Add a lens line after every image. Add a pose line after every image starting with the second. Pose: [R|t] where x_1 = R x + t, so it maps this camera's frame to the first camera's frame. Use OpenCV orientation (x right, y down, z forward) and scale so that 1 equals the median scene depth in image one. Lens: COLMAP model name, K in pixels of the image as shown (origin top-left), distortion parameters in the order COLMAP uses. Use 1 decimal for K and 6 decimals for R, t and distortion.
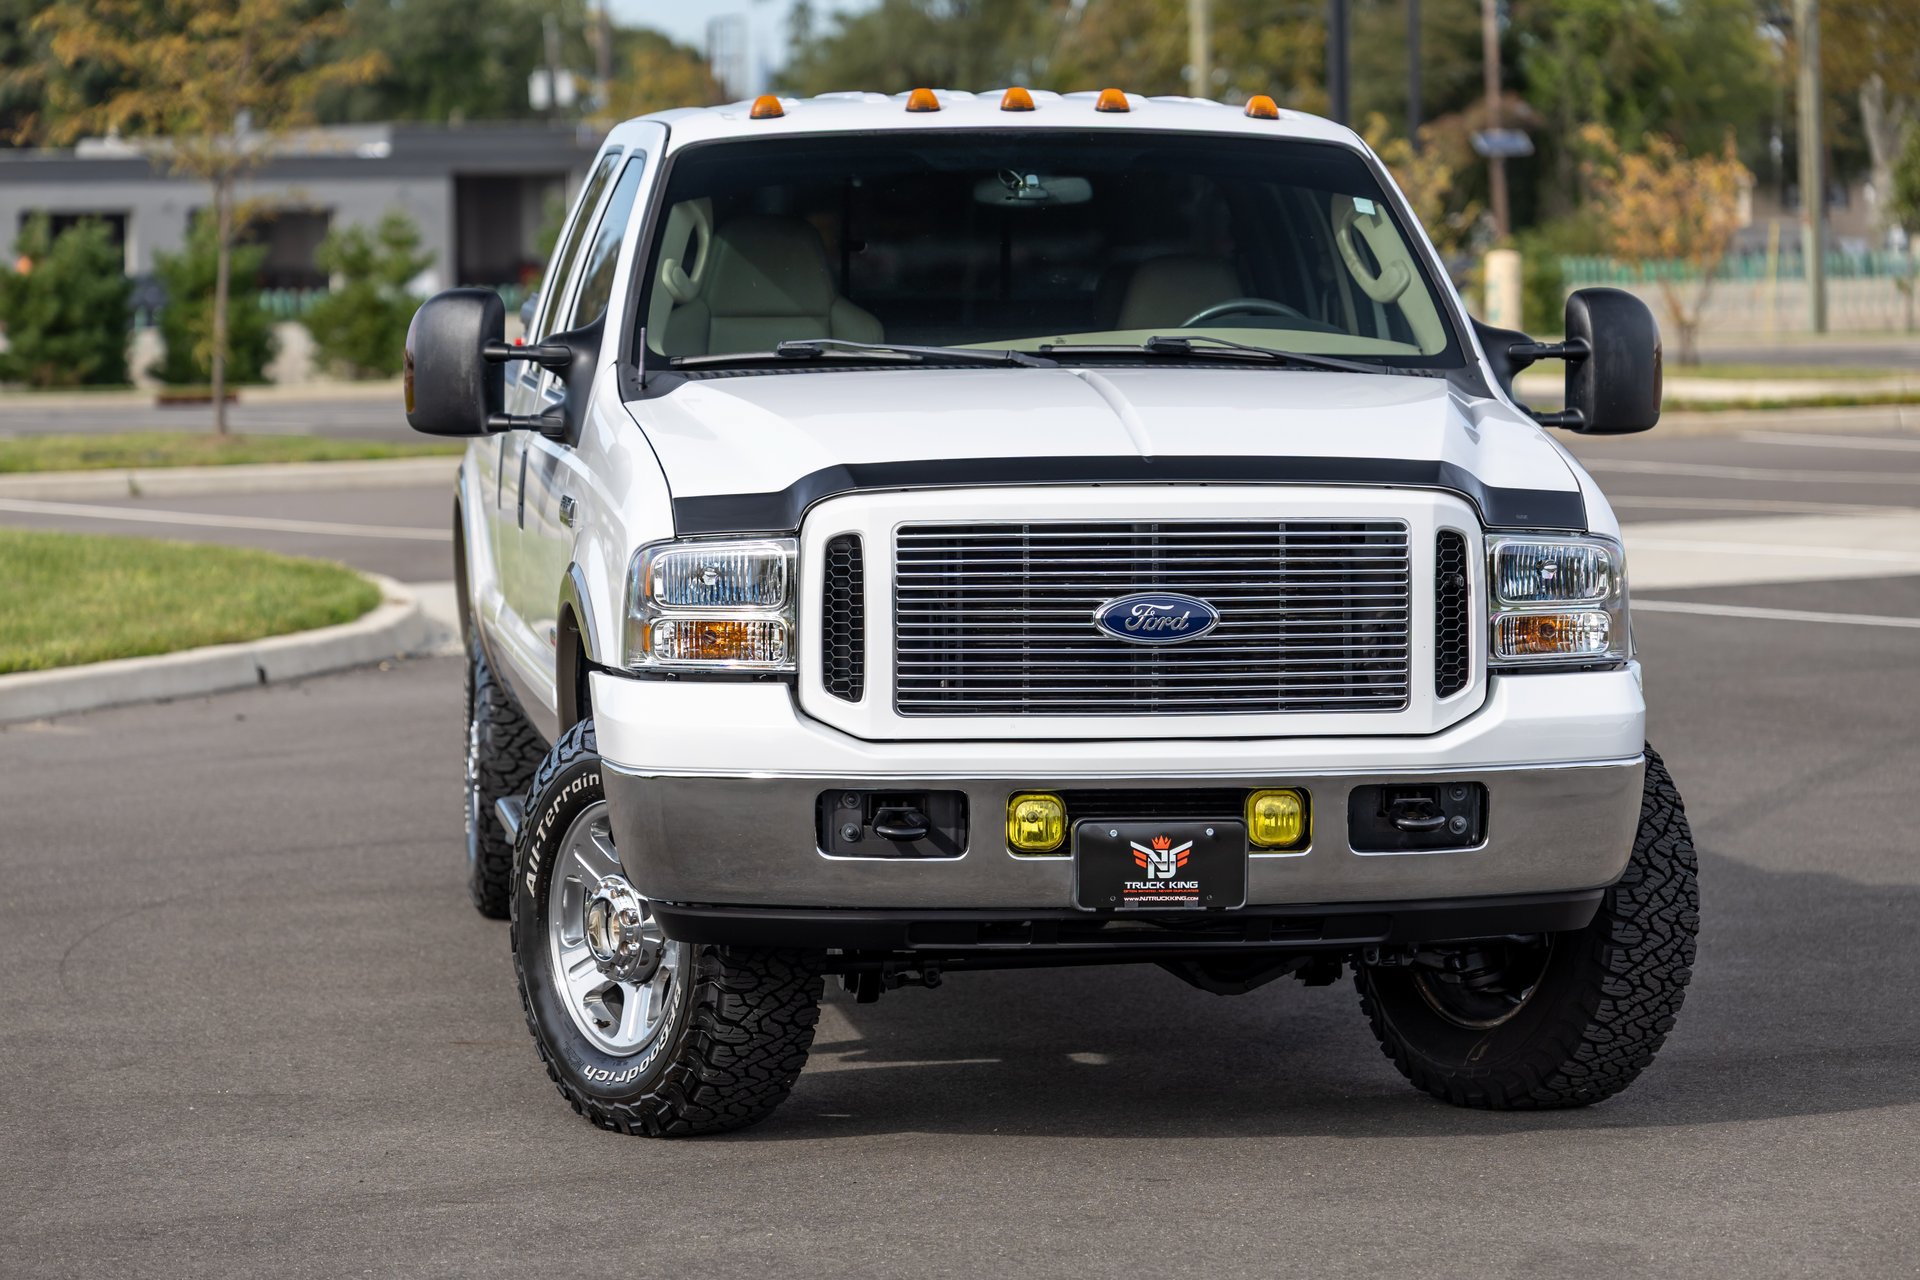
lens RADIAL K [[7520.9, 0, 960.0], [0, 7520.9, 640.0], [0, 0, 1]] dist [-0.110191, -2.743095]
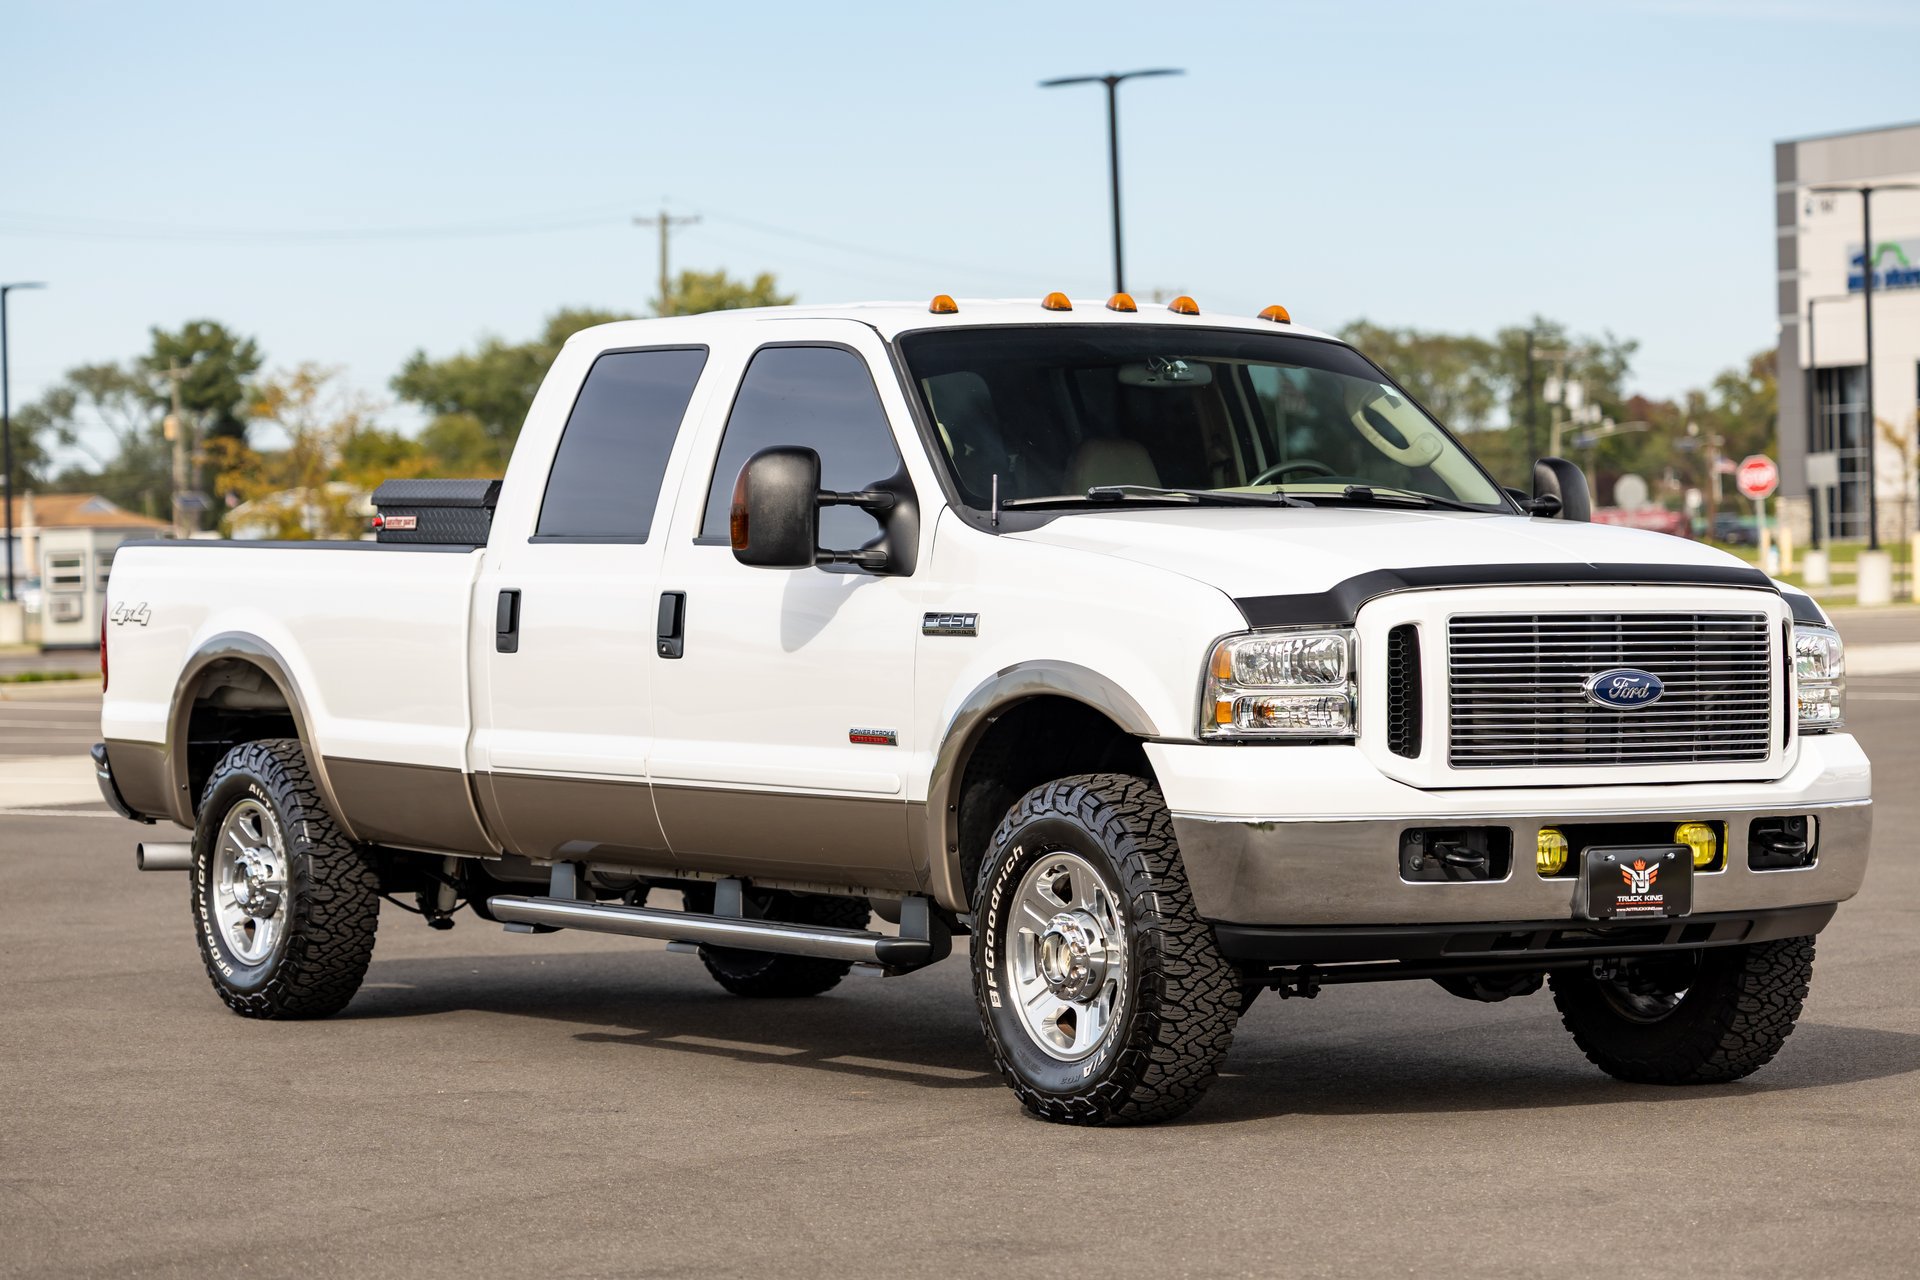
lens RADIAL K [[6166.2, 0, 960.0], [0, 6166.2, 640.0], [0, 0, 1]] dist [-0.075236, -0.419797]
pose [[0.897361, -0.004410, 0.441275, -0.530602], [0.025735, 0.998771, -0.042354, 0.029875], [-0.440546, 0.049363, 0.896372, 0.115488]]
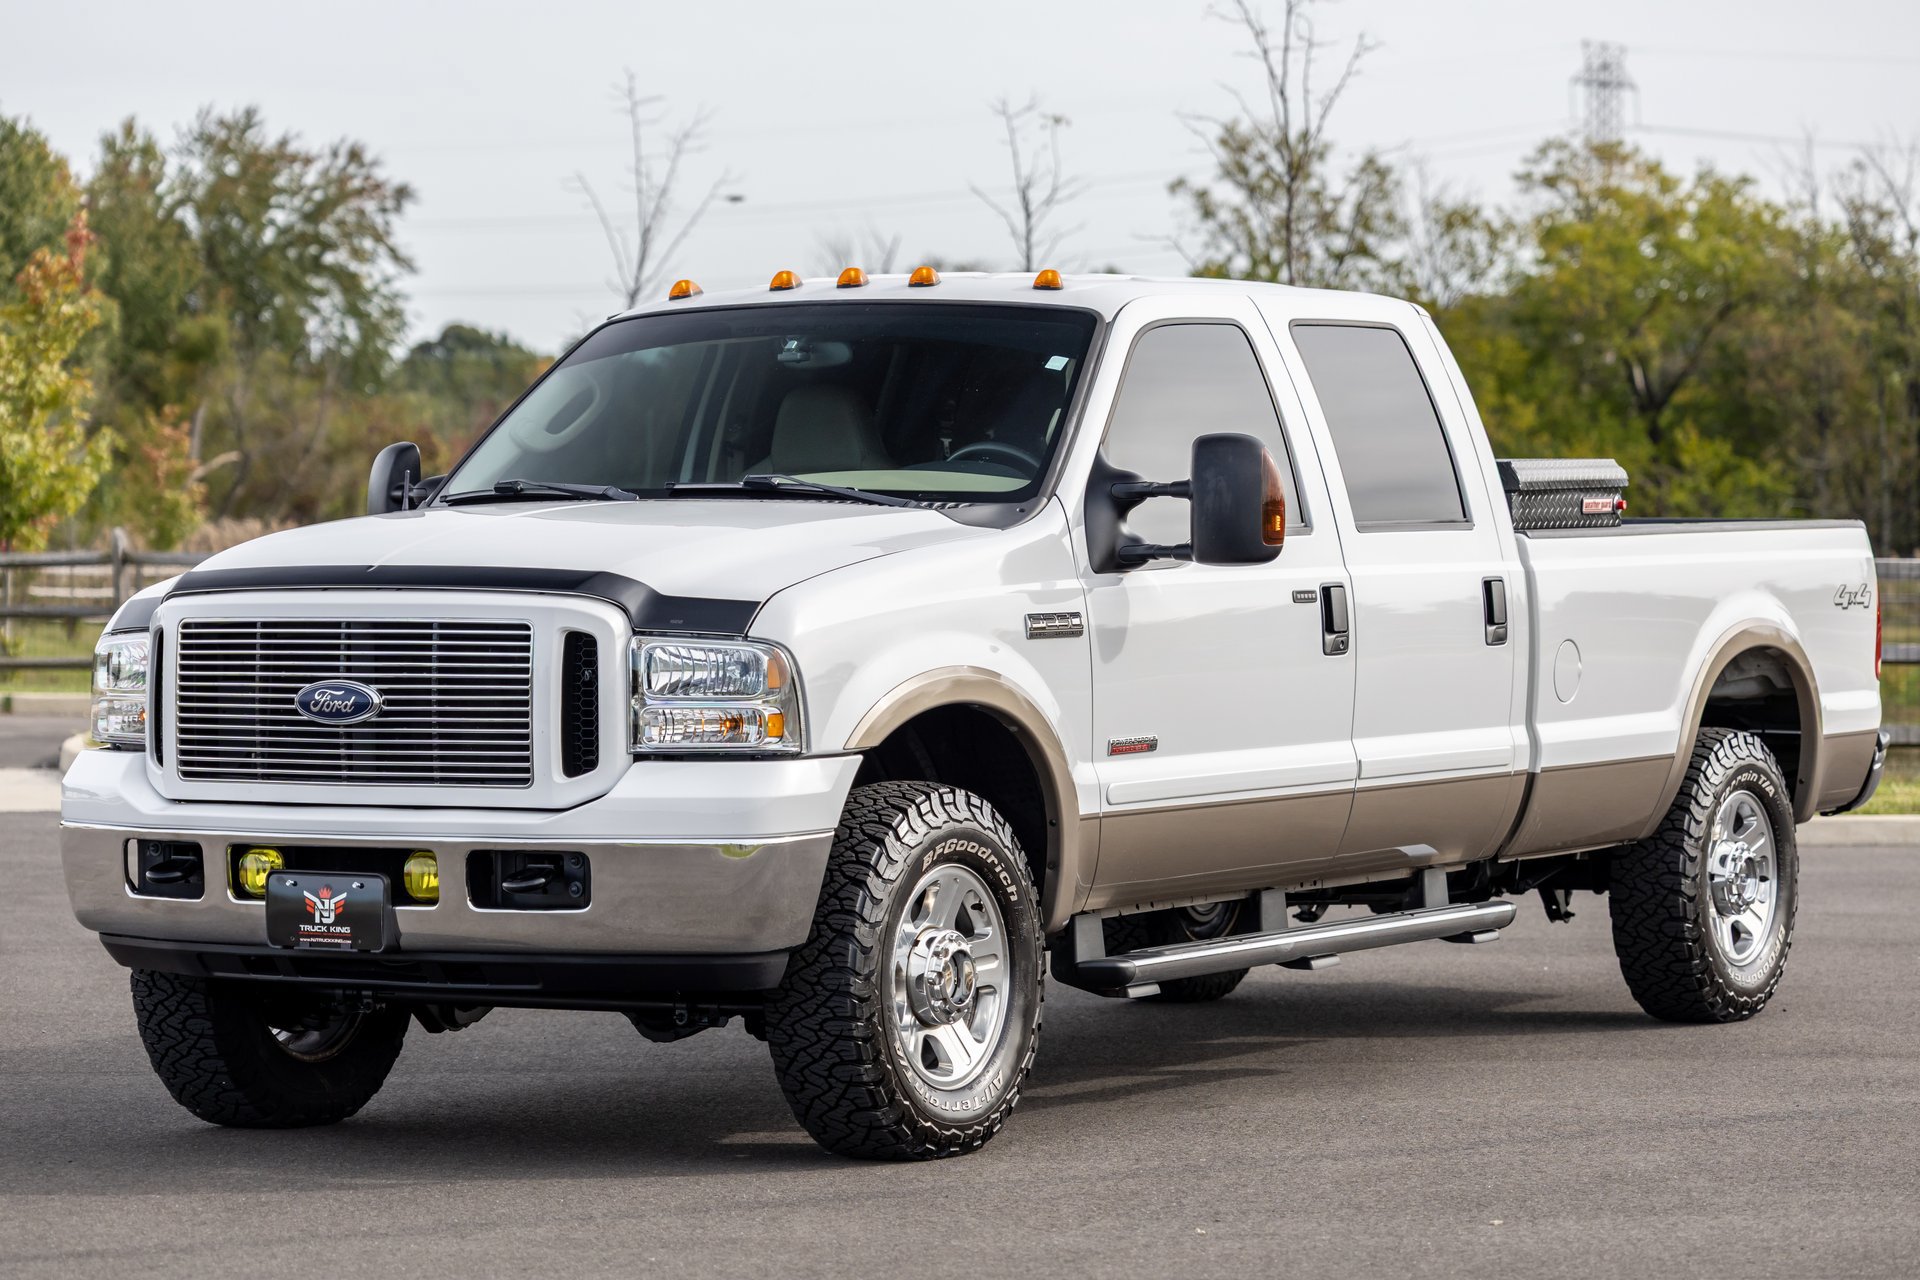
lens RADIAL K [[6166.2, 0, 960.0], [0, 6166.2, 640.0], [0, 0, 1]] dist [-0.075236, -0.419797]
pose [[0.791504, 0.009089, -0.611096, 0.687550], [-0.031293, 0.999181, -0.025669, 0.009027], [0.610362, 0.039440, 0.791140, 0.295037]]
